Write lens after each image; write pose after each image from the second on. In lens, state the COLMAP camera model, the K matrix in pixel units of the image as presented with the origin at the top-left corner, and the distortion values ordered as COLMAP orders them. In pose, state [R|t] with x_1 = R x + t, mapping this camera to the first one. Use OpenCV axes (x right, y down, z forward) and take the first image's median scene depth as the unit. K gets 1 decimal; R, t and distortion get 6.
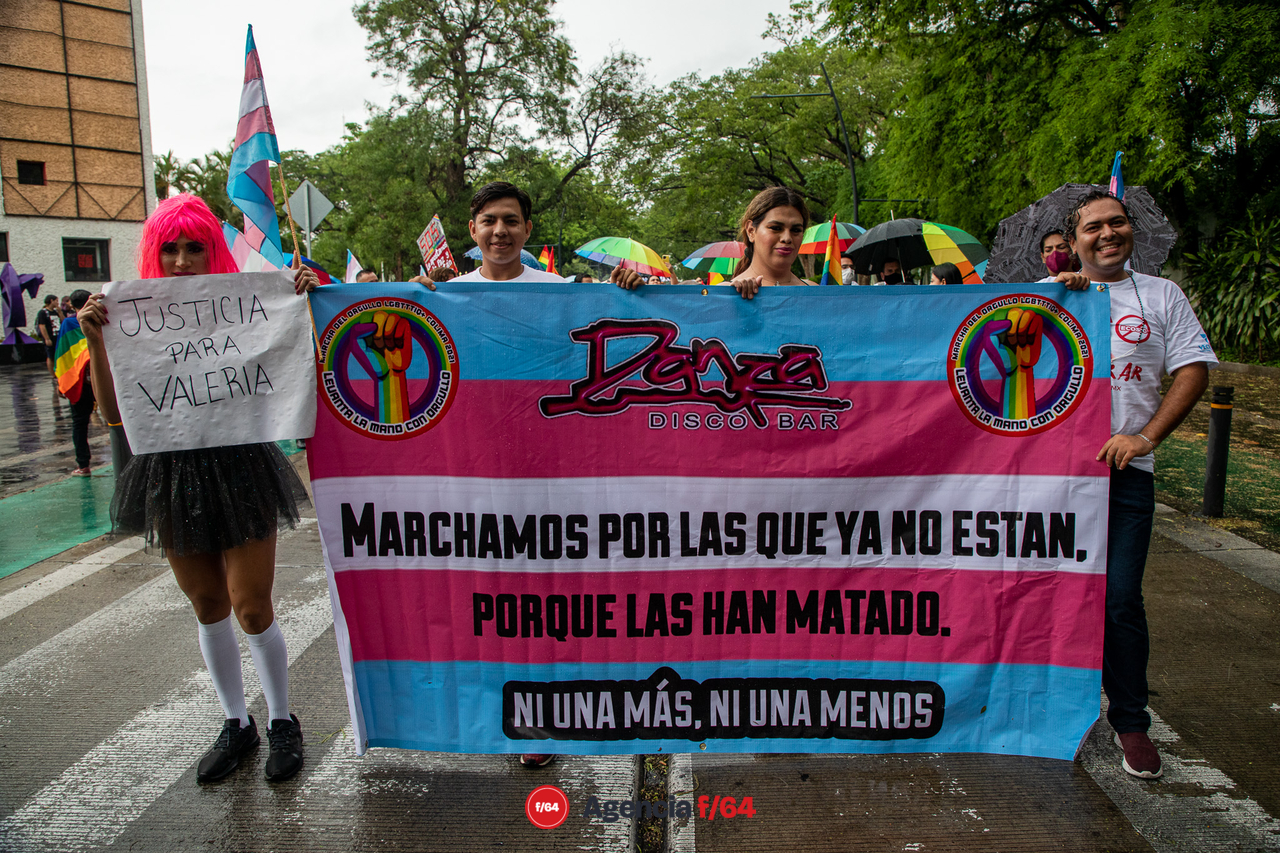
lens RADIAL K [[862.8, 0, 644.5], [0, 862.8, 423.4], [0, 0, 1]] dist [-0.068322, -0.001595]
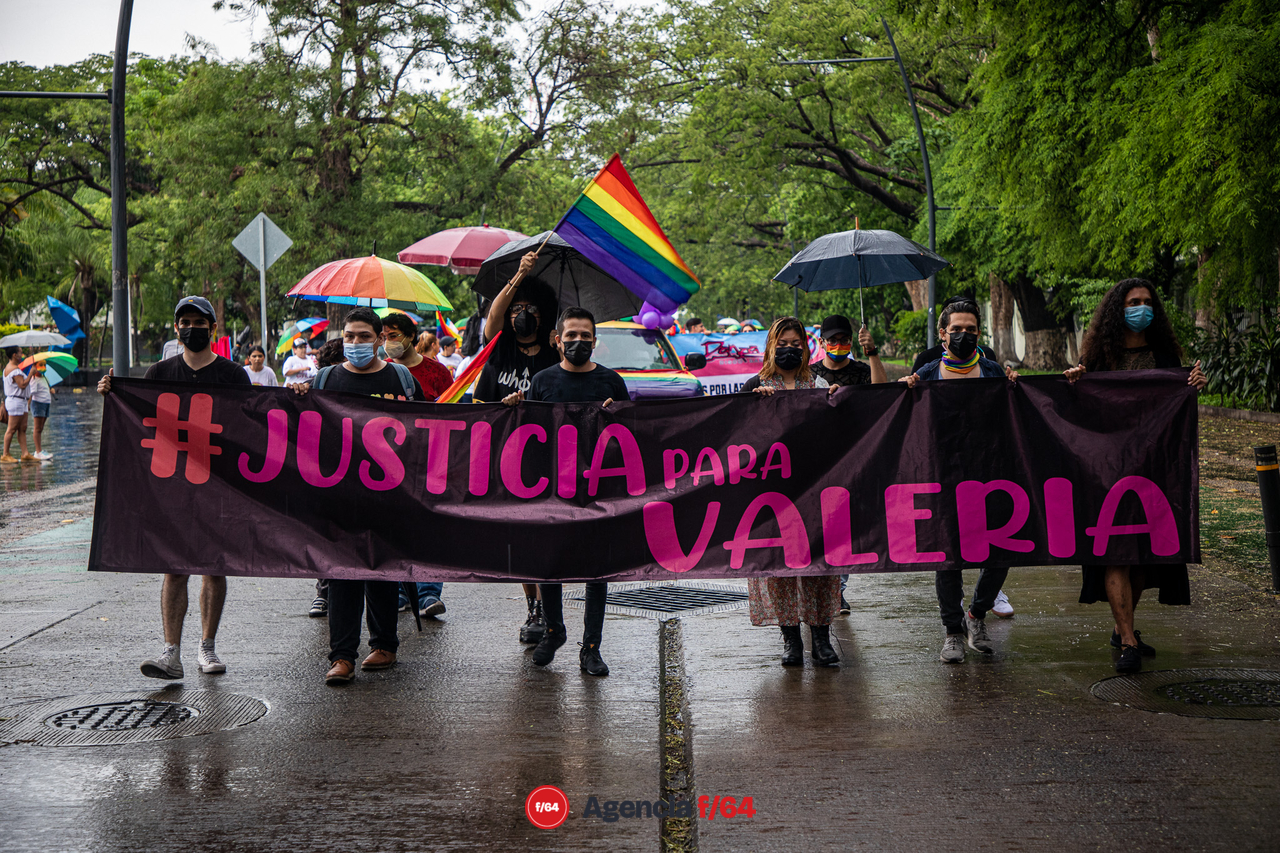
lens RADIAL K [[2063.8, 0, 639.1], [0, 2063.8, 426.8], [0, 0, 1]] dist [0.049621, 0.000000]
pose [[0.999831, 0.006465, 0.017223, -0.017009], [-0.004555, 0.994061, -0.108730, 0.088063], [-0.017823, 0.108634, 0.993922, -0.575747]]
